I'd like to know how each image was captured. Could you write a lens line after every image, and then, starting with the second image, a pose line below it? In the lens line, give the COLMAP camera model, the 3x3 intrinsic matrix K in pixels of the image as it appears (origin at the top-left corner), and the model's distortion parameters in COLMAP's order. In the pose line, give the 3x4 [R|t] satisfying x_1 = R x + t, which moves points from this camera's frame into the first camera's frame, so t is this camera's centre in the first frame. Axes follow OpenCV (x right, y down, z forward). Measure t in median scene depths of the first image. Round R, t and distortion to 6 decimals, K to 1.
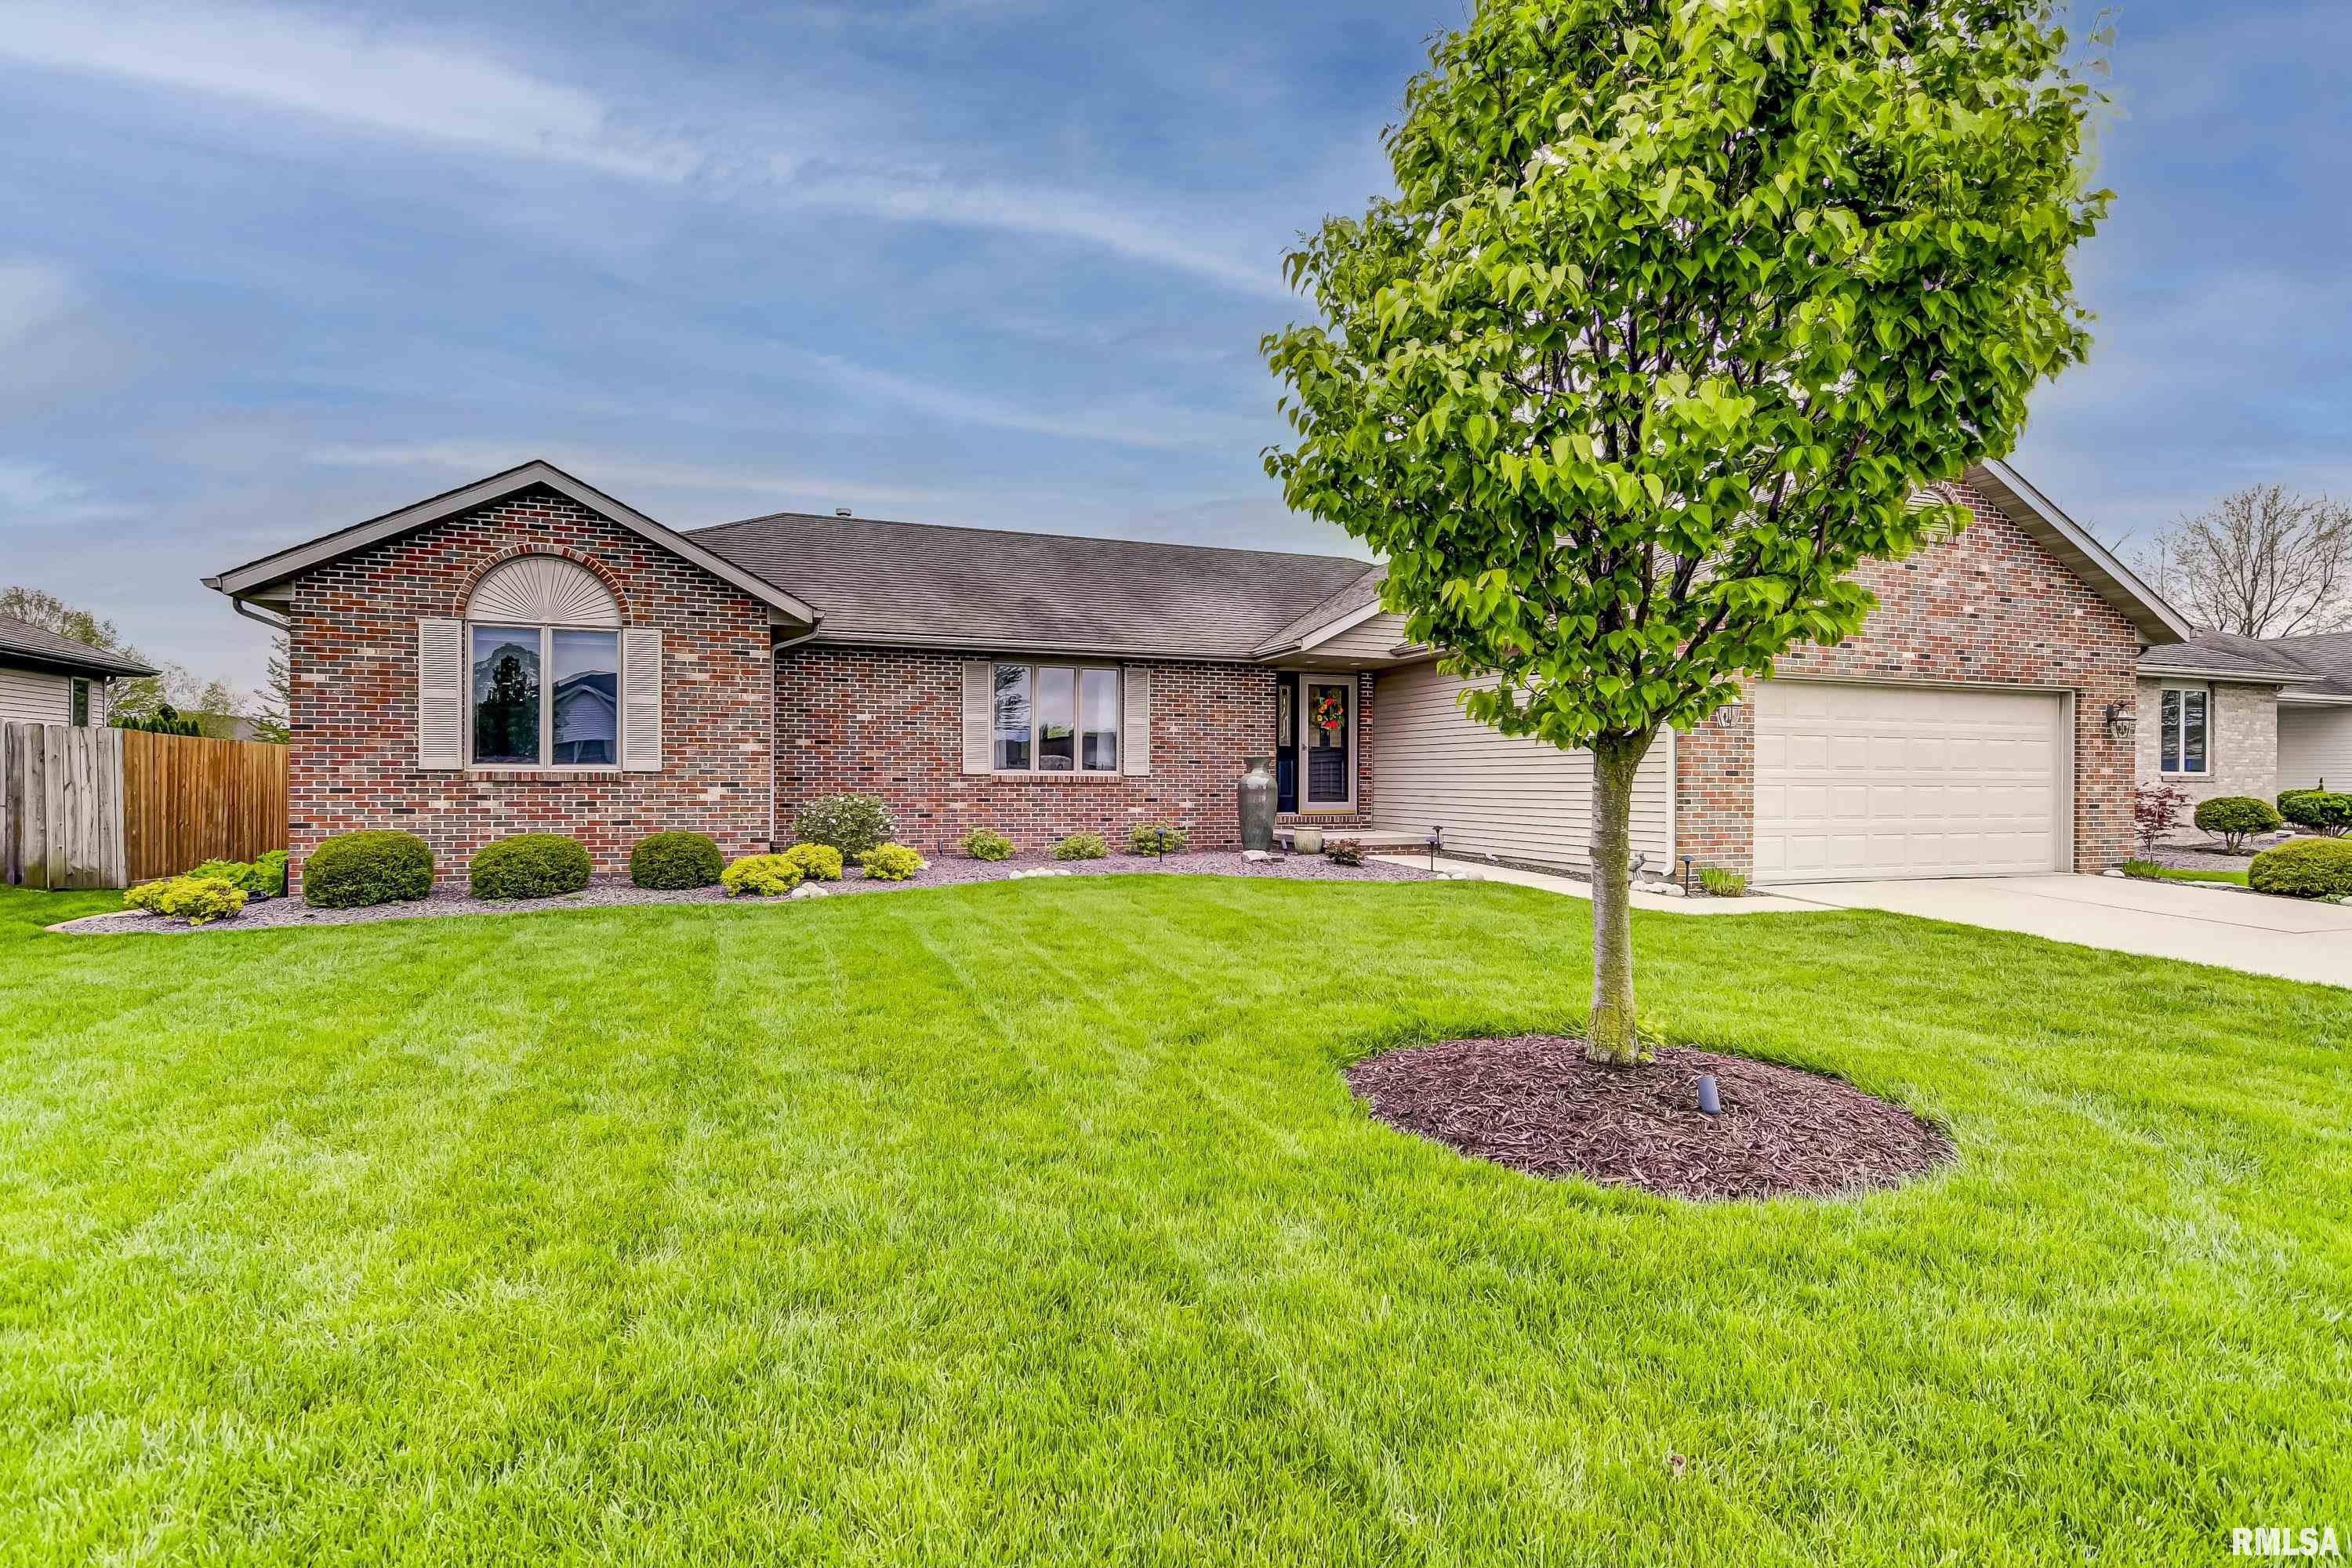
lens RADIAL K [[1125.3, 0, 1185.8], [0, 1125.3, 787.4], [0, 0, 1]] dist [0.011229, -0.010170]
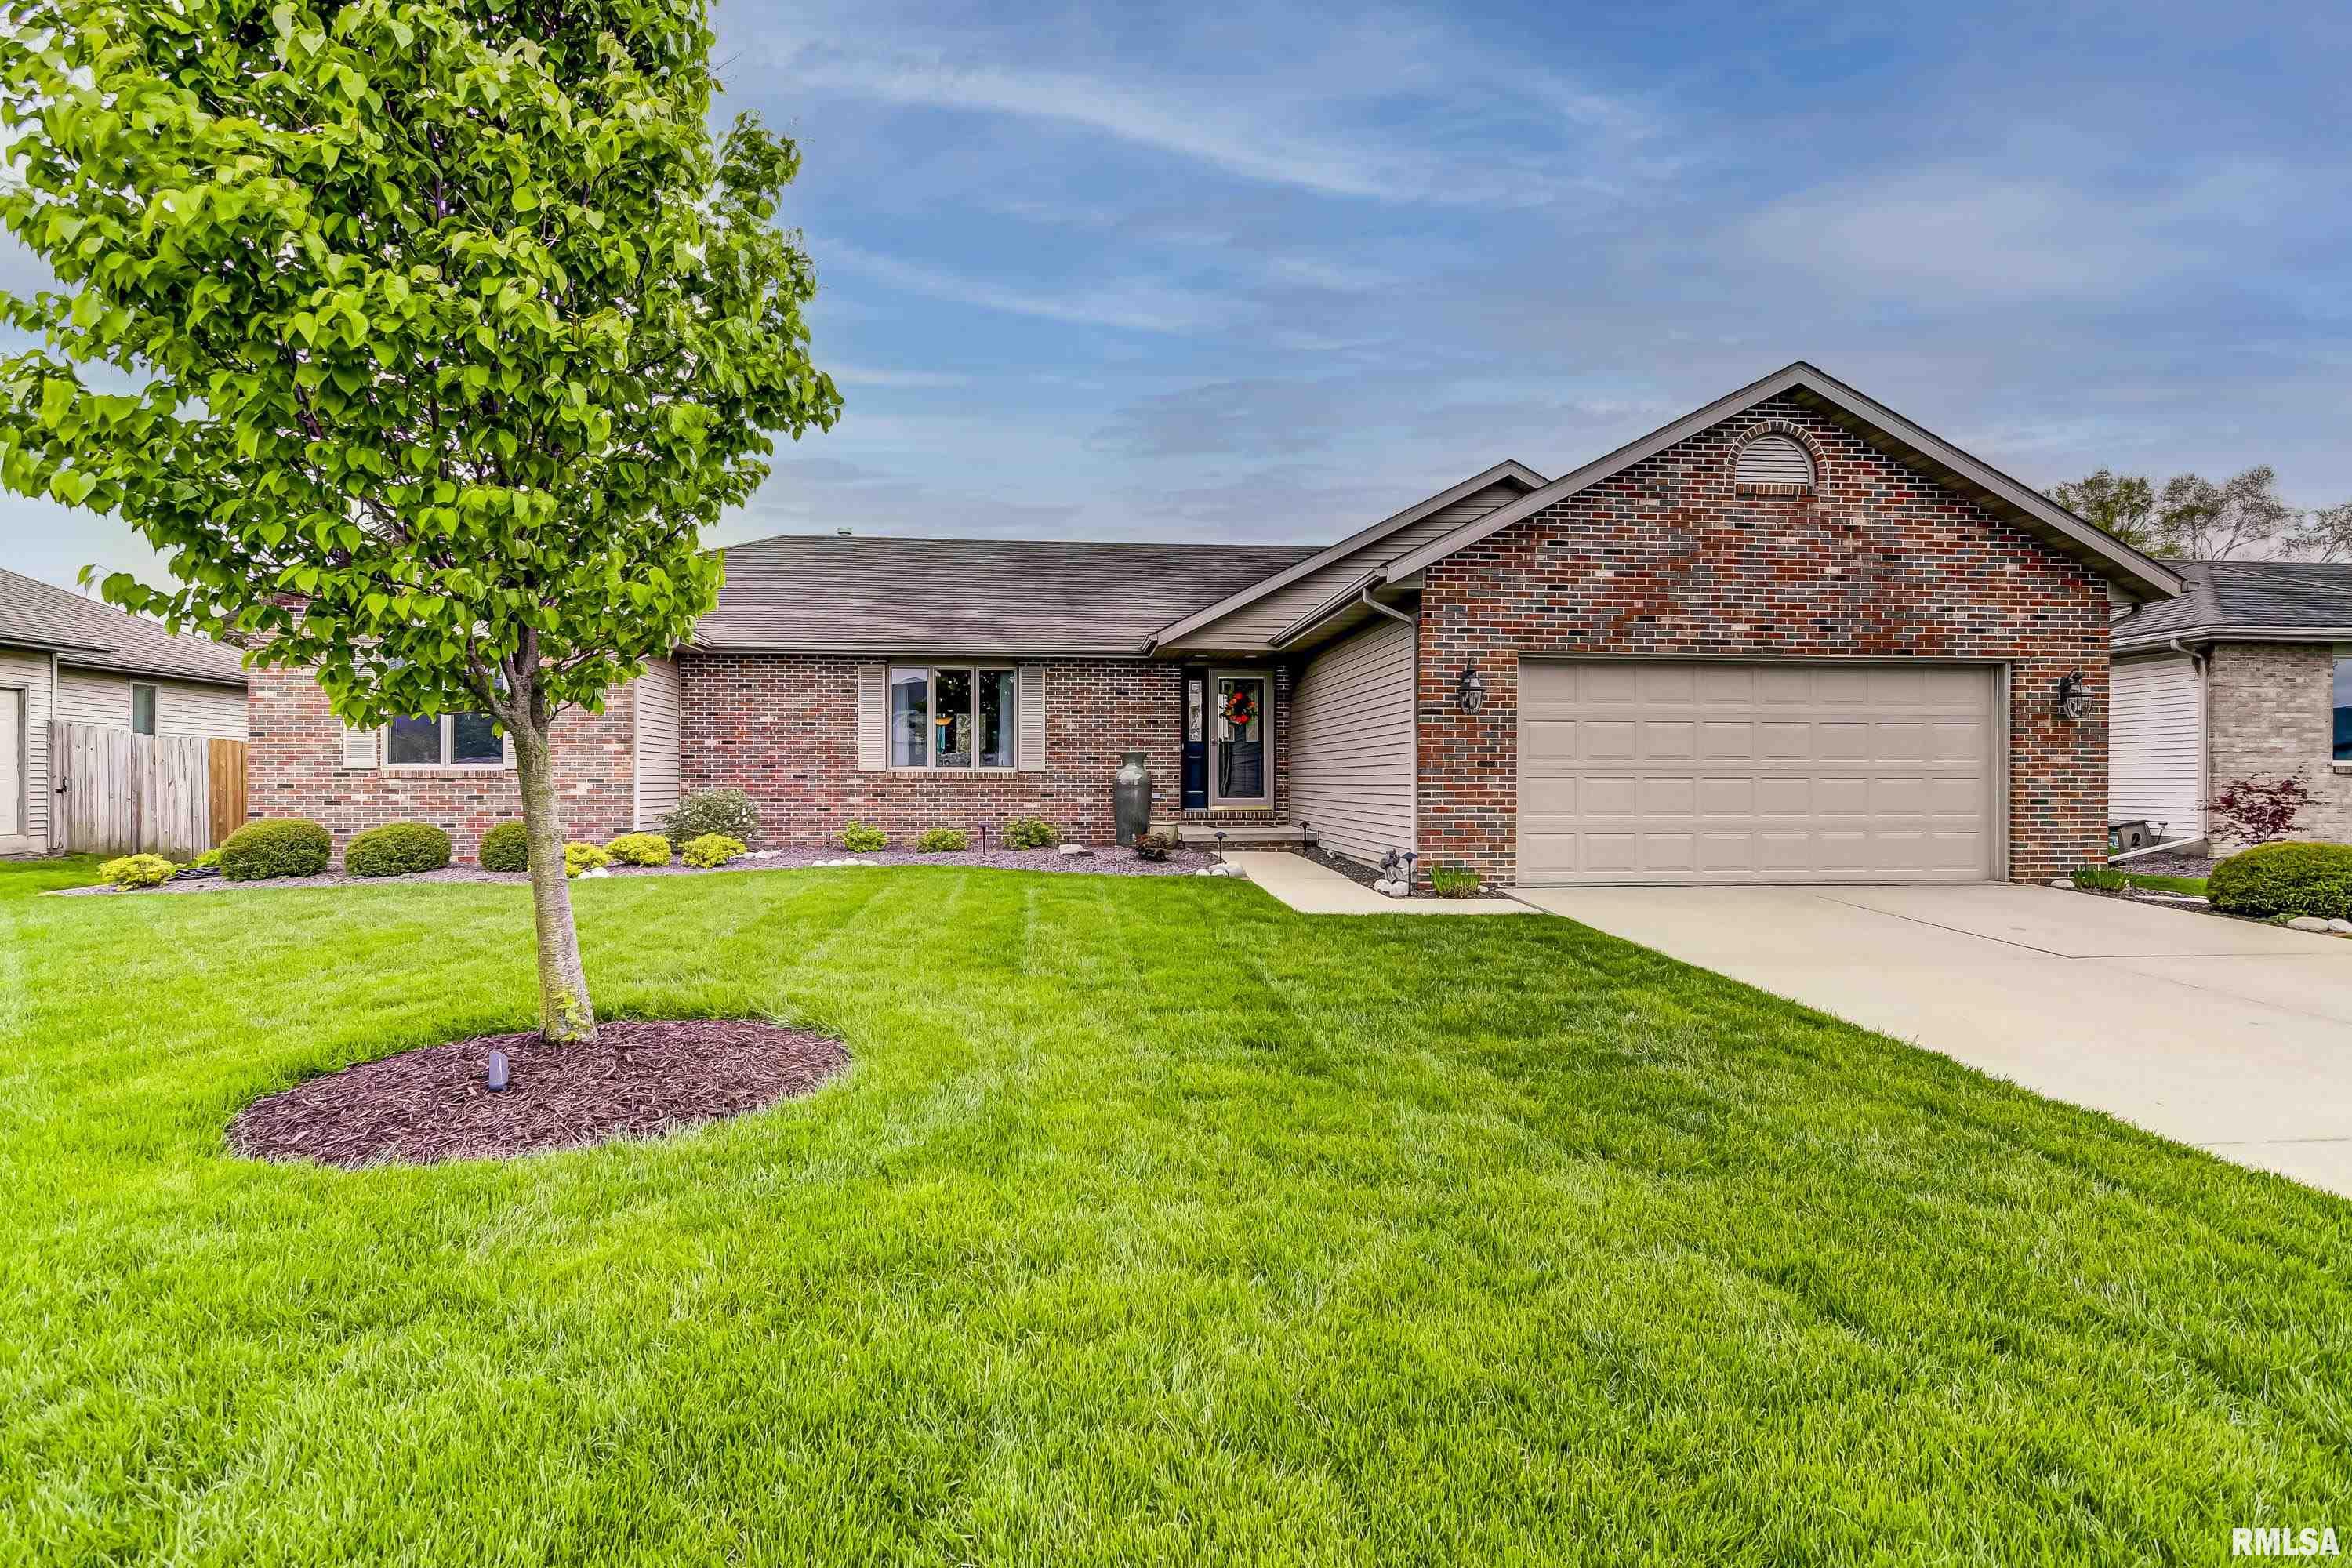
lens RADIAL K [[1125.3, 0, 1193.5], [0, 1125.3, 783.3], [0, 0, 1]] dist [0.011229, -0.010170]
pose [[0.968779, -0.002979, -0.247909, 0.425578], [0.001713, 0.999984, -0.005323, 0.006804], [0.247920, 0.004732, 0.968769, 0.051297]]
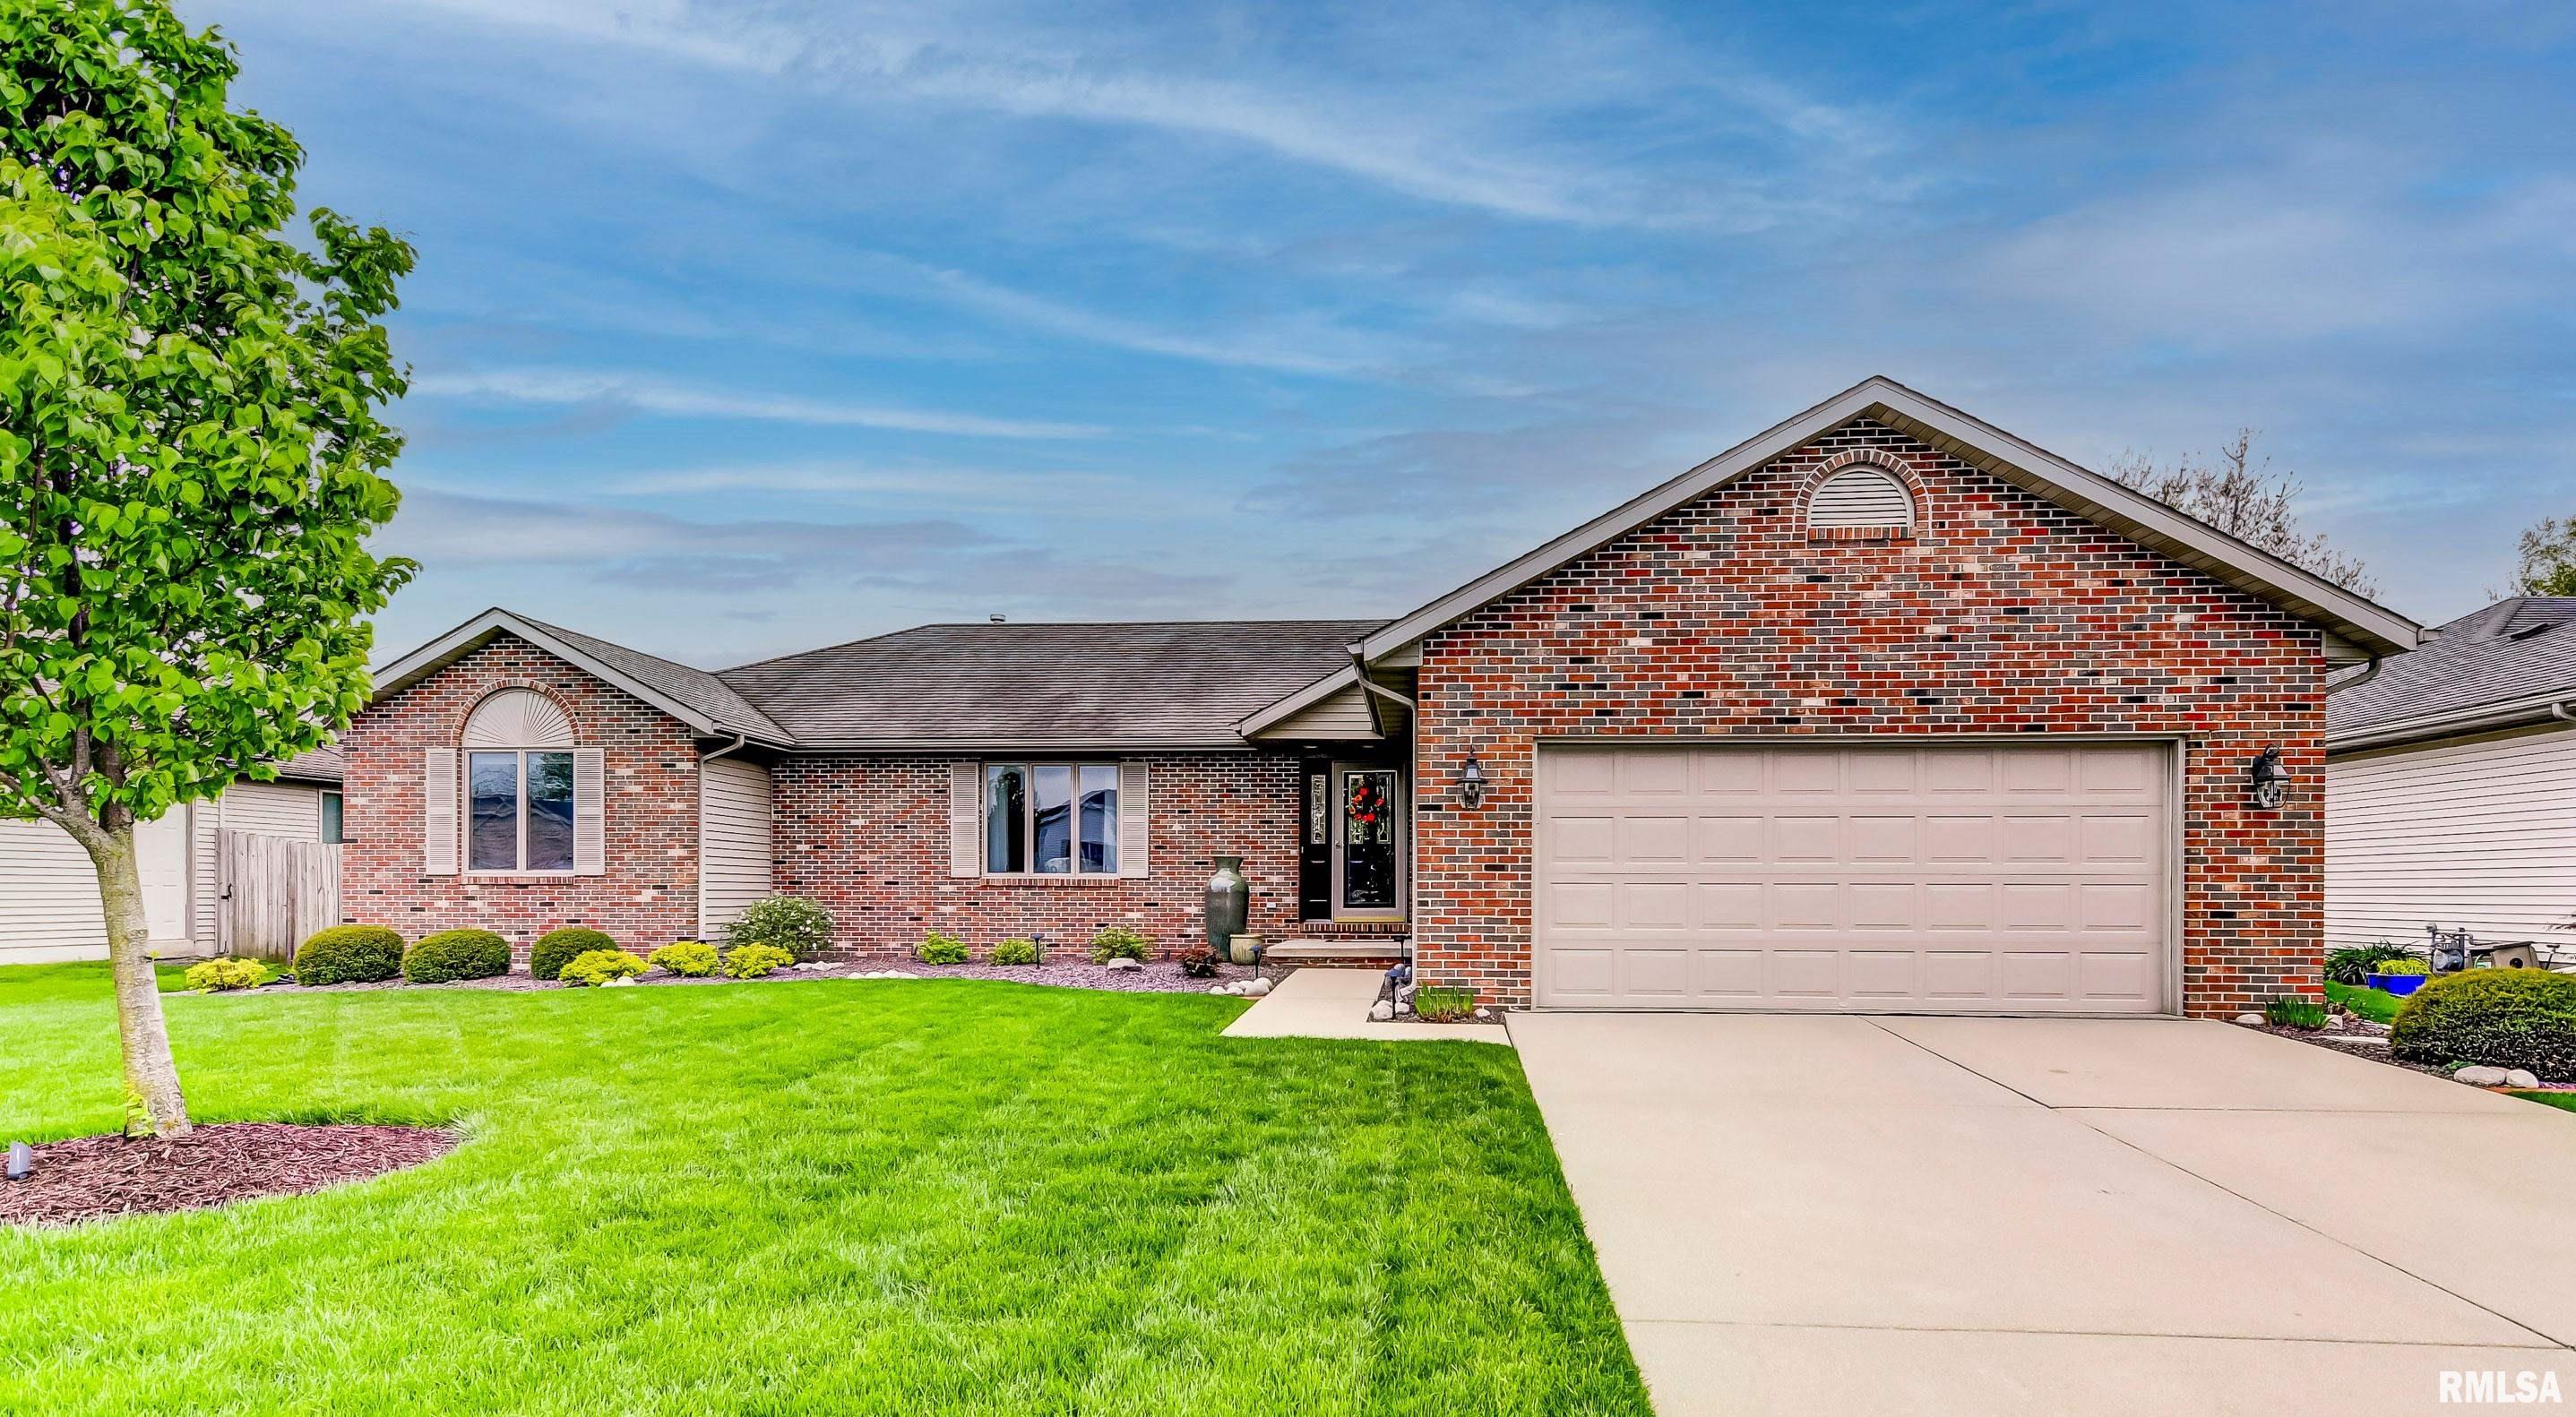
lens RADIAL K [[1290.0, 0, 1372.2], [0, 1290.0, 896.5], [0, 0, 1]] dist [0.005511, -0.002059]
pose [[0.914625, -0.000489, -0.404302, 0.681297], [-0.000837, 0.999995, -0.003103, 0.009297], [0.404302, 0.003176, 0.914620, 0.128470]]
